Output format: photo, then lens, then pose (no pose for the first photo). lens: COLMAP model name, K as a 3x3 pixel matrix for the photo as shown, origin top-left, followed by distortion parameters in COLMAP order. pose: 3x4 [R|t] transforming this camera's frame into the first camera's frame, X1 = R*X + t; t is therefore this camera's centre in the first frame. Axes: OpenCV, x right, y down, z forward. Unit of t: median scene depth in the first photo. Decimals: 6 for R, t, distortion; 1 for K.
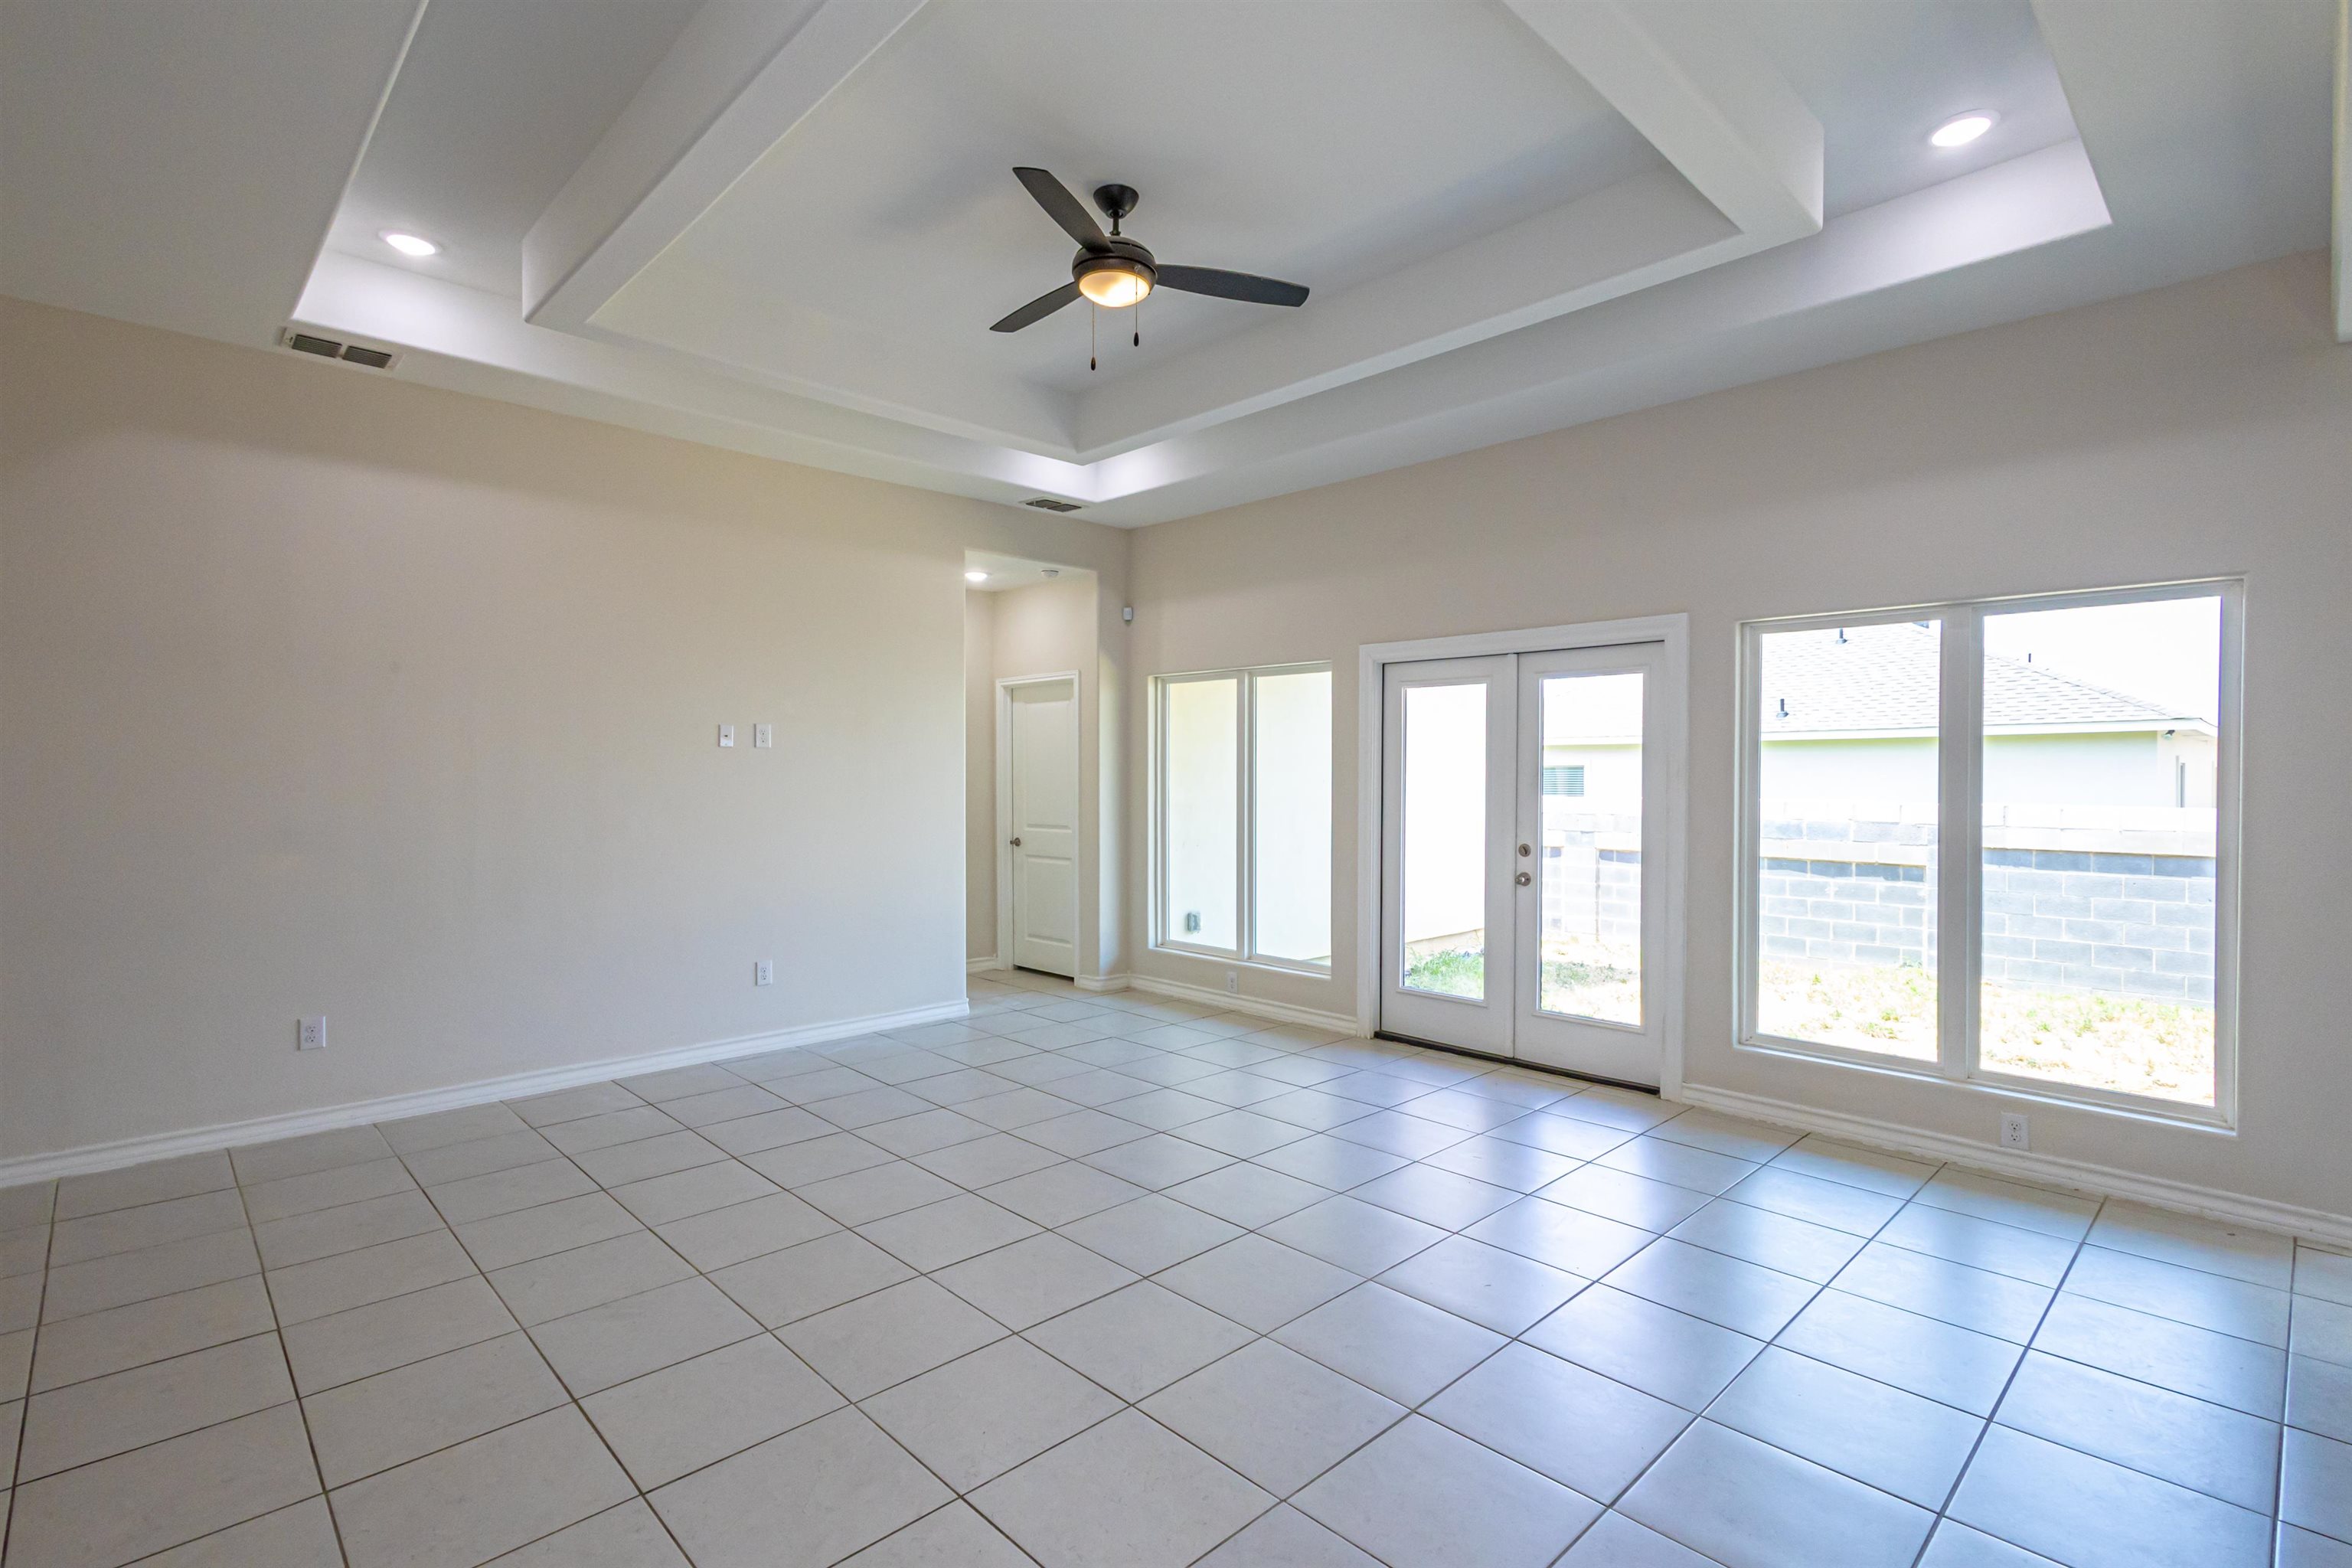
lens RADIAL K [[1091.0, 0, 1185.3], [0, 1091.0, 783.6], [0, 0, 1]] dist [0.014729, -0.003438]
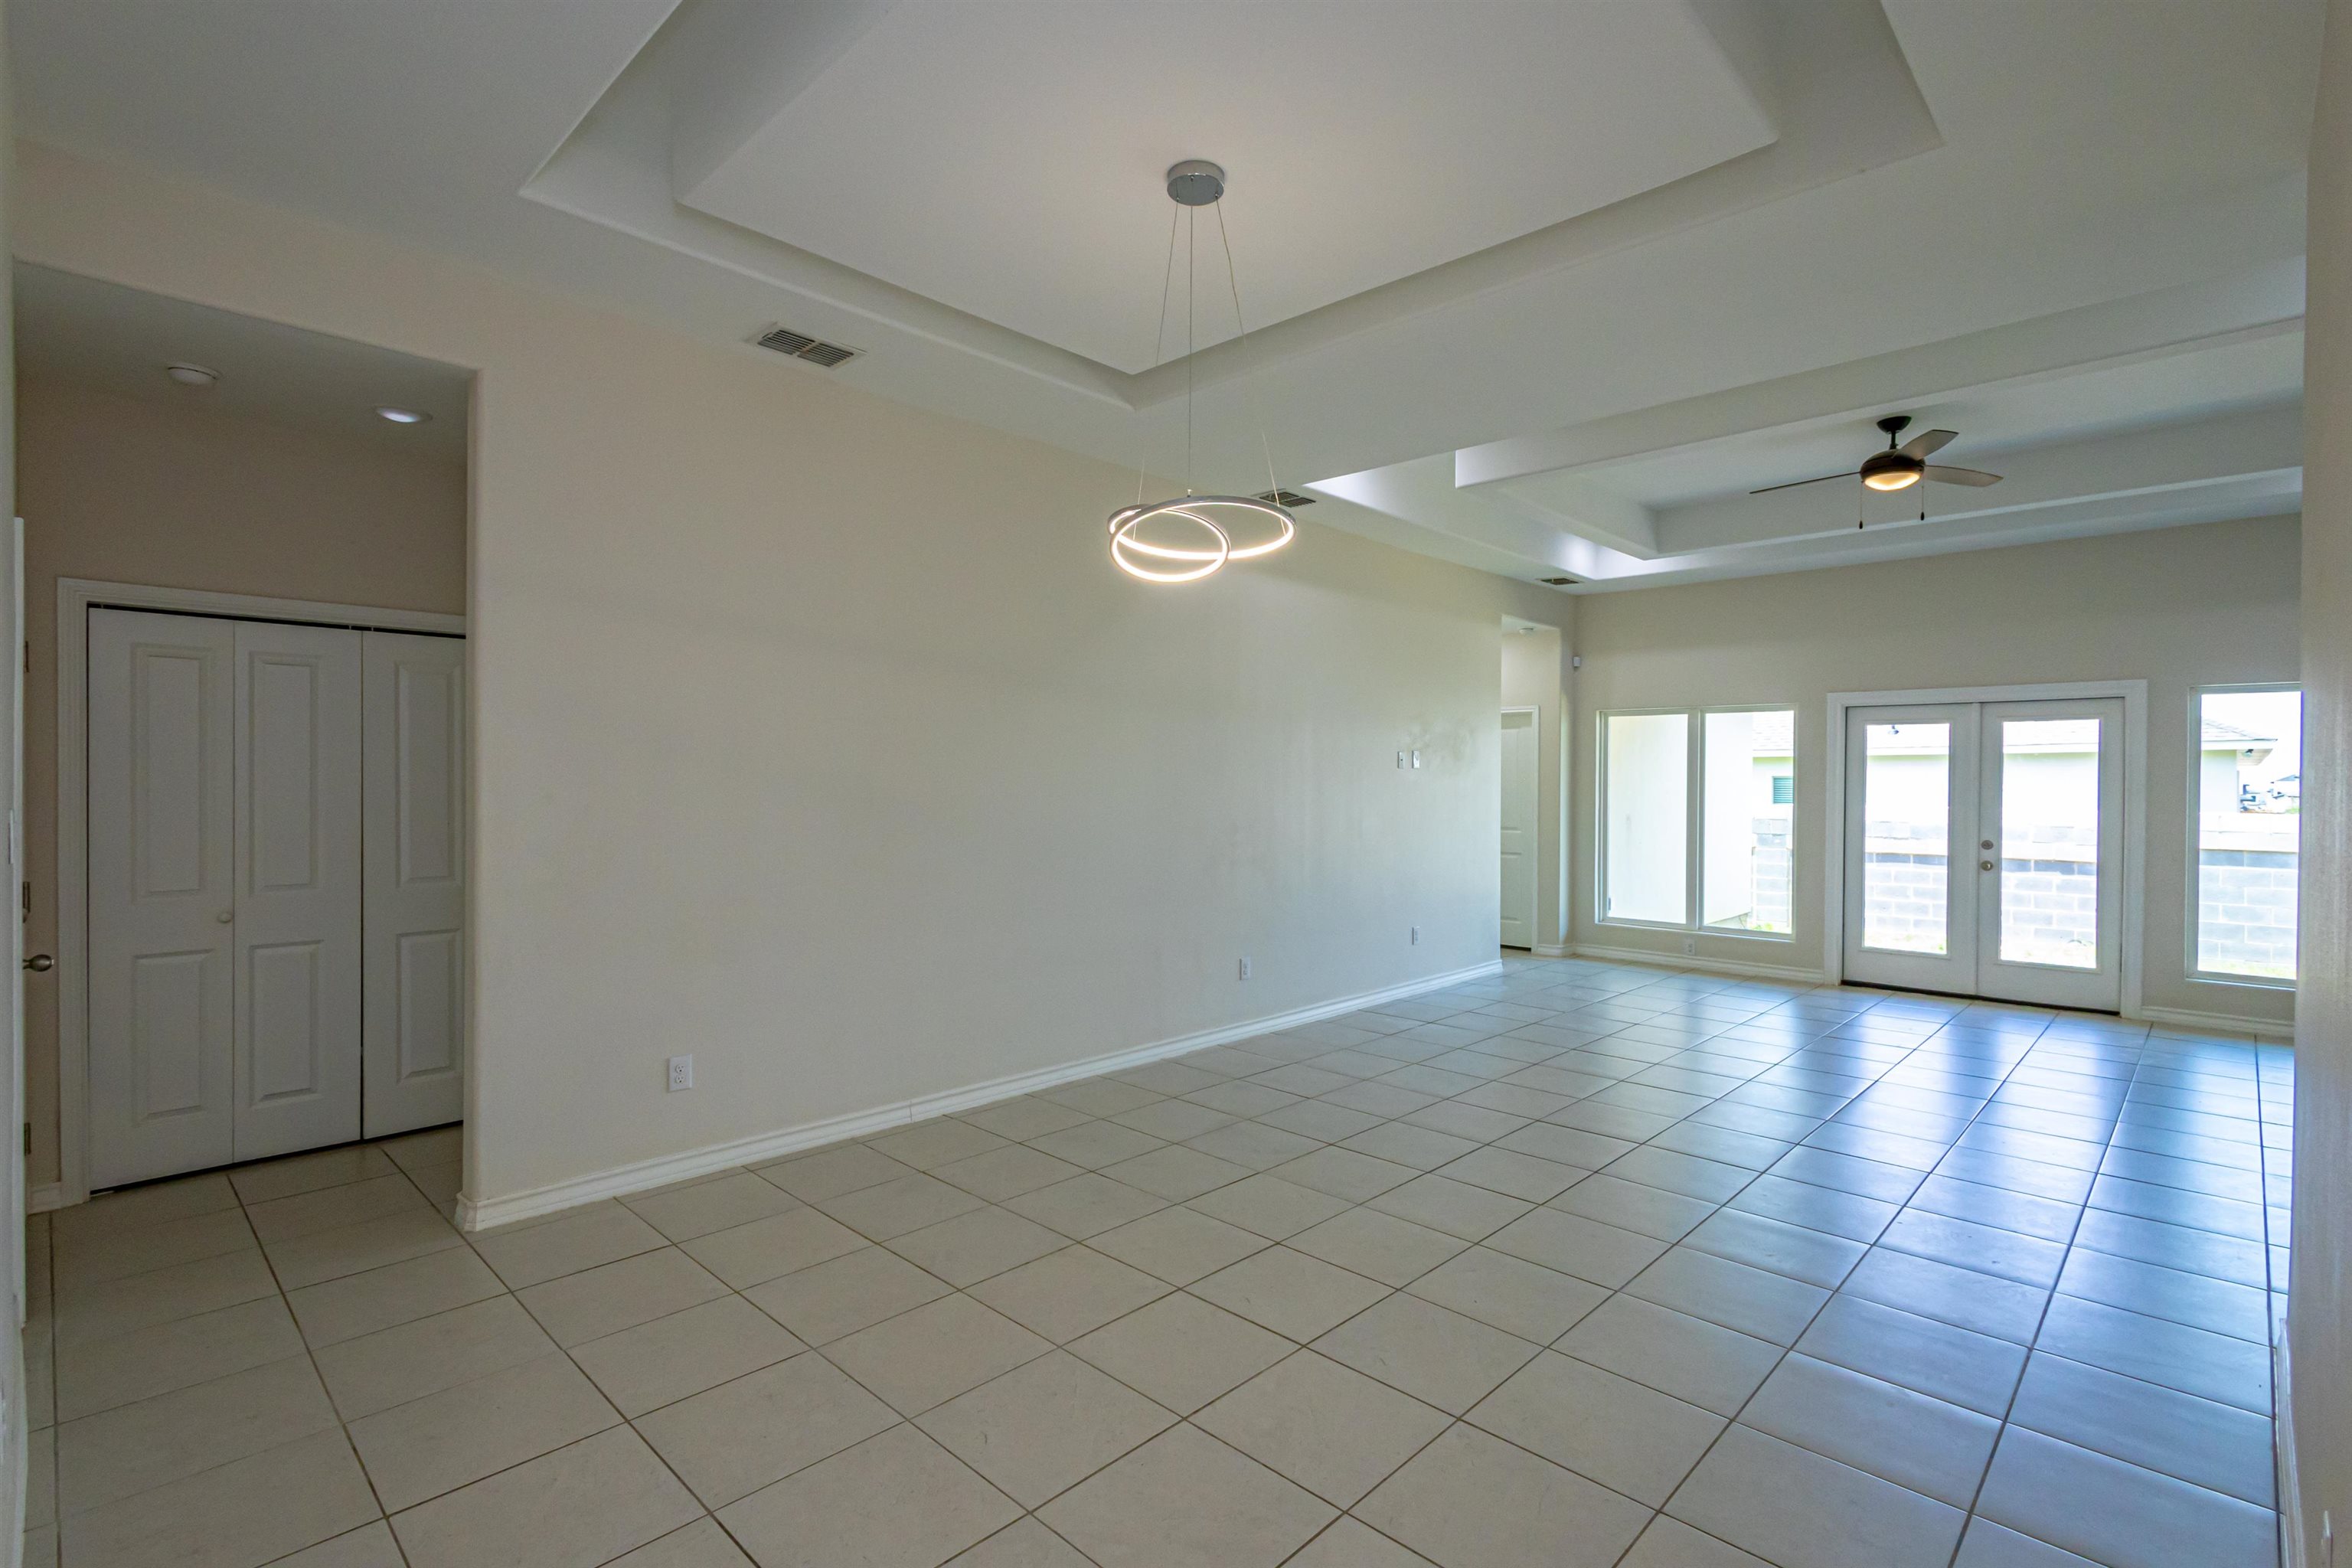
lens RADIAL K [[1091.0, 0, 1181.0], [0, 1091.0, 794.5], [0, 0, 1]] dist [0.014729, -0.003438]
pose [[0.999236, 0.002789, 0.038986, -0.582423], [-0.003010, 0.999980, 0.005628, -0.006125], [-0.038970, -0.005741, 0.999224, -0.267423]]
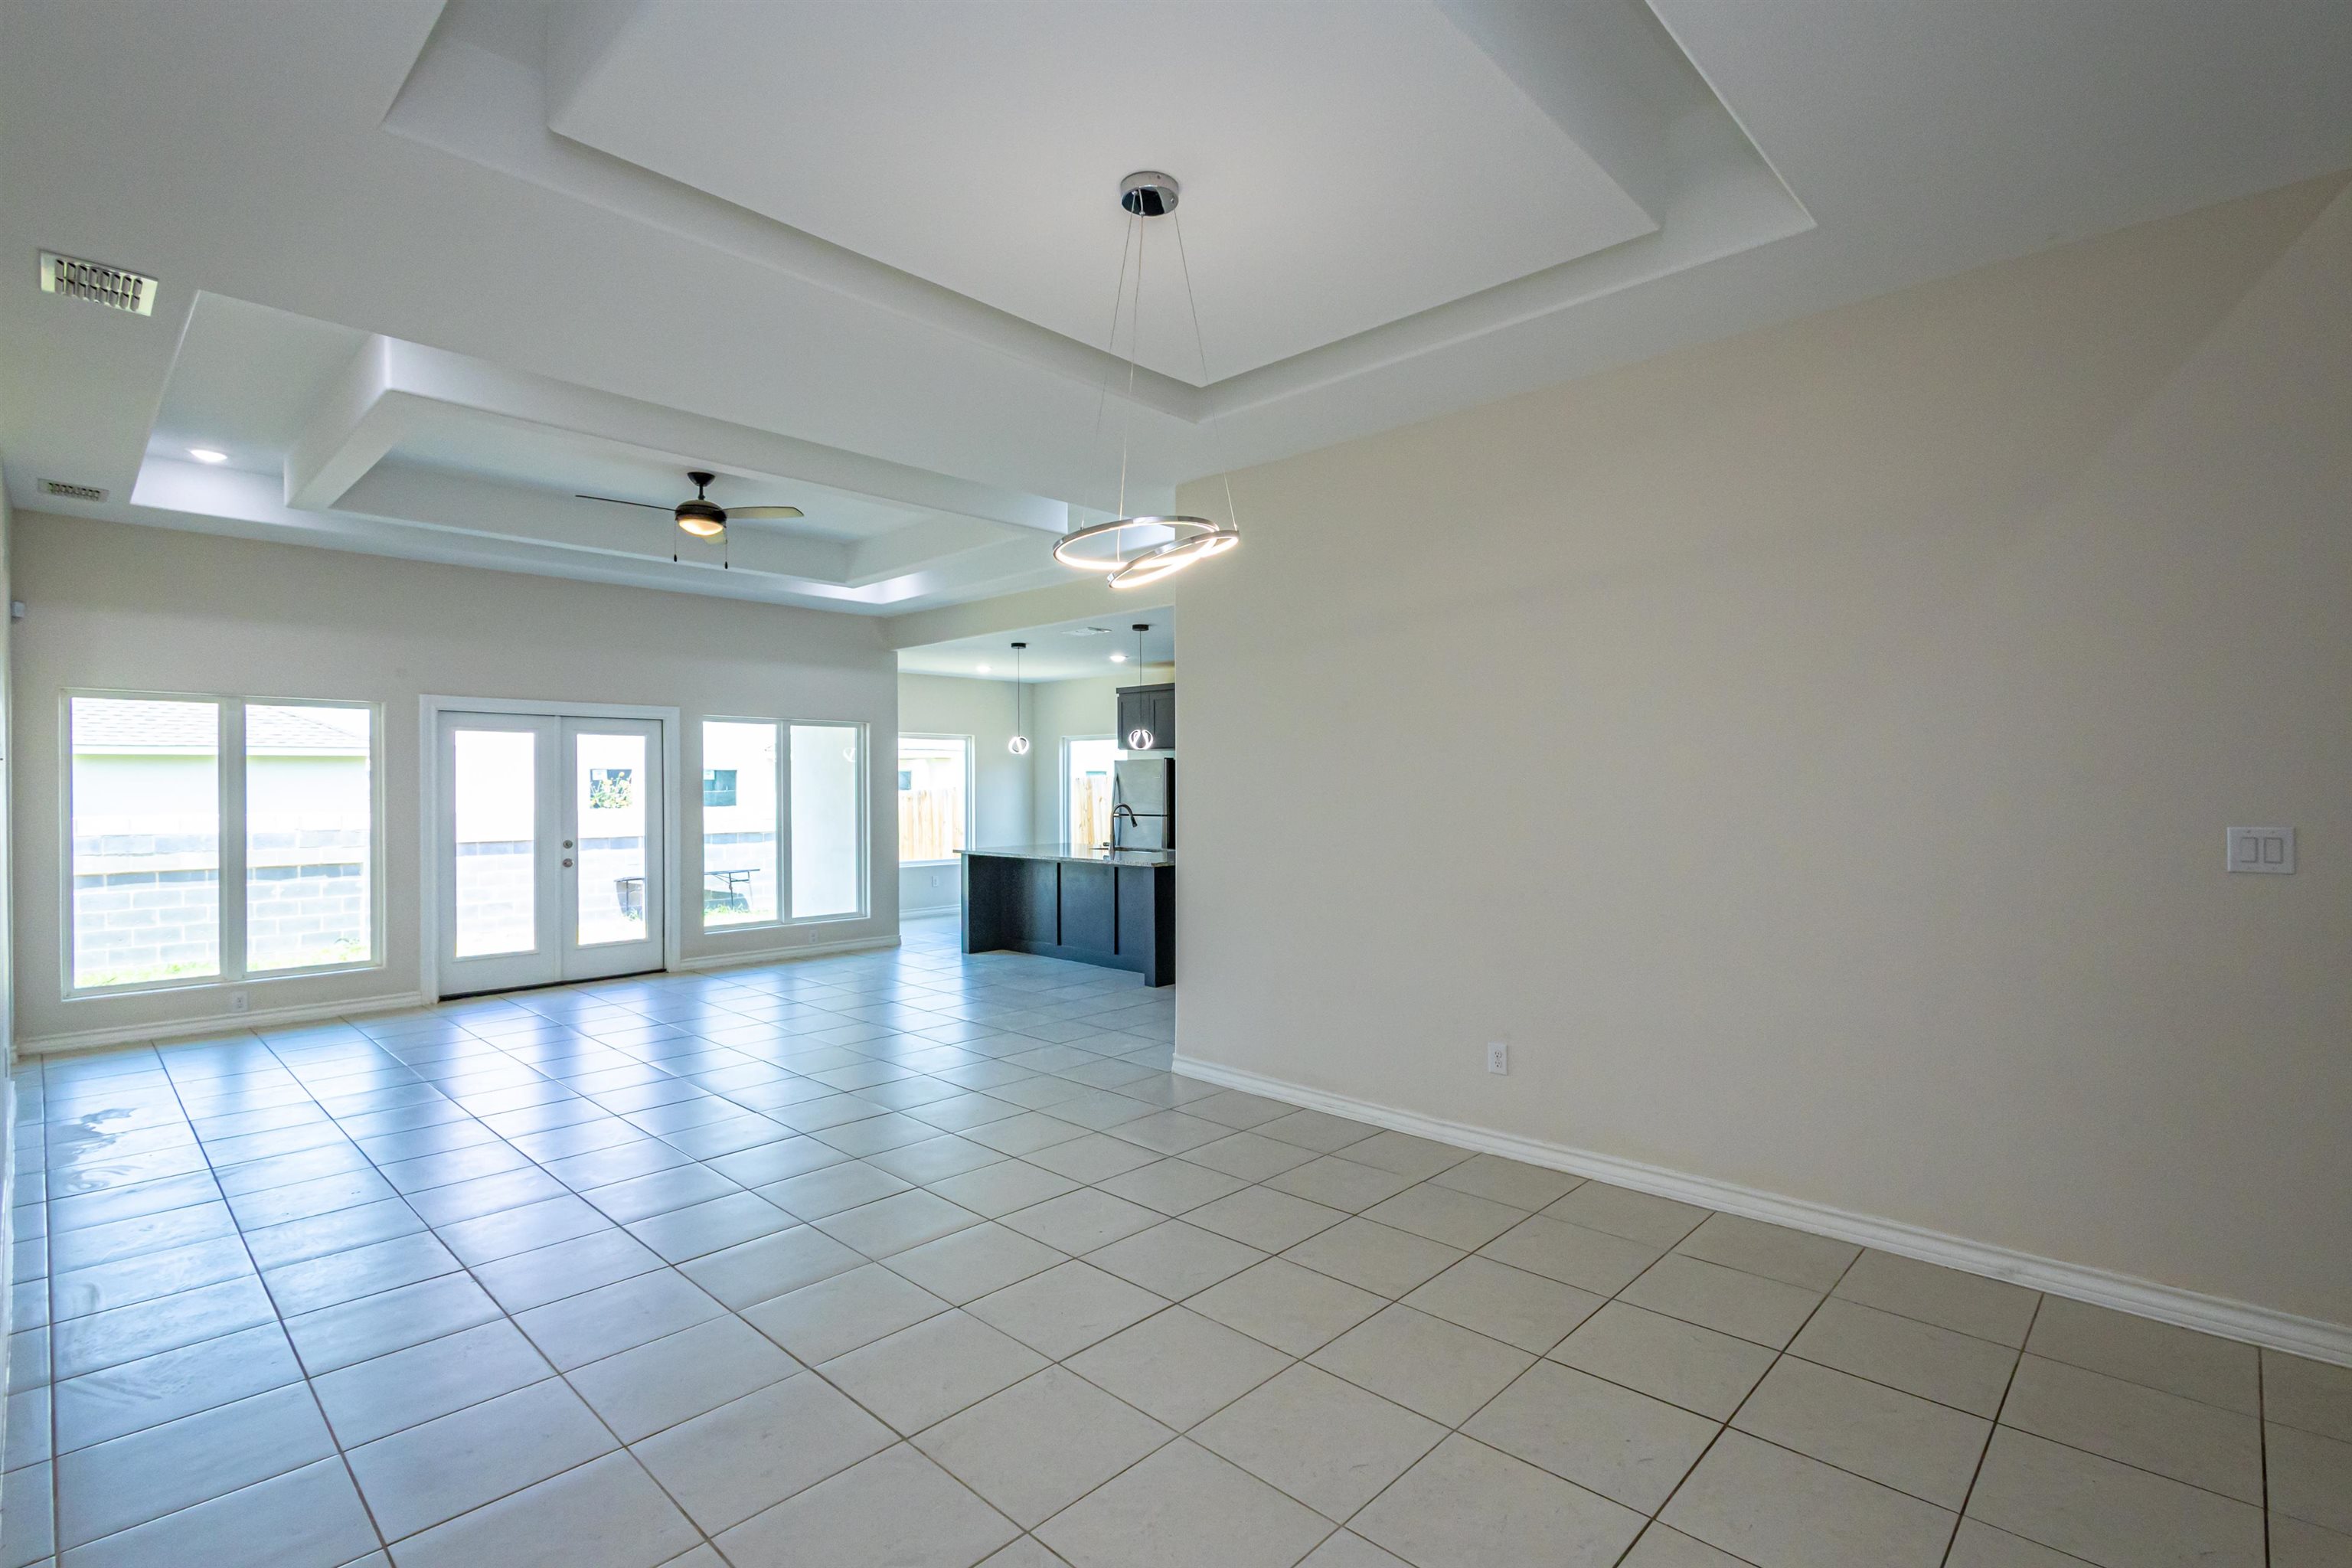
lens RADIAL K [[1091.0, 0, 1191.3], [0, 1091.0, 771.8], [0, 0, 1]] dist [0.014729, -0.003438]
pose [[-0.050487, 0.007970, 0.998693, -0.974369], [0.011455, 0.999907, -0.007400, -0.014764], [-0.998659, 0.011066, -0.050574, 0.151445]]
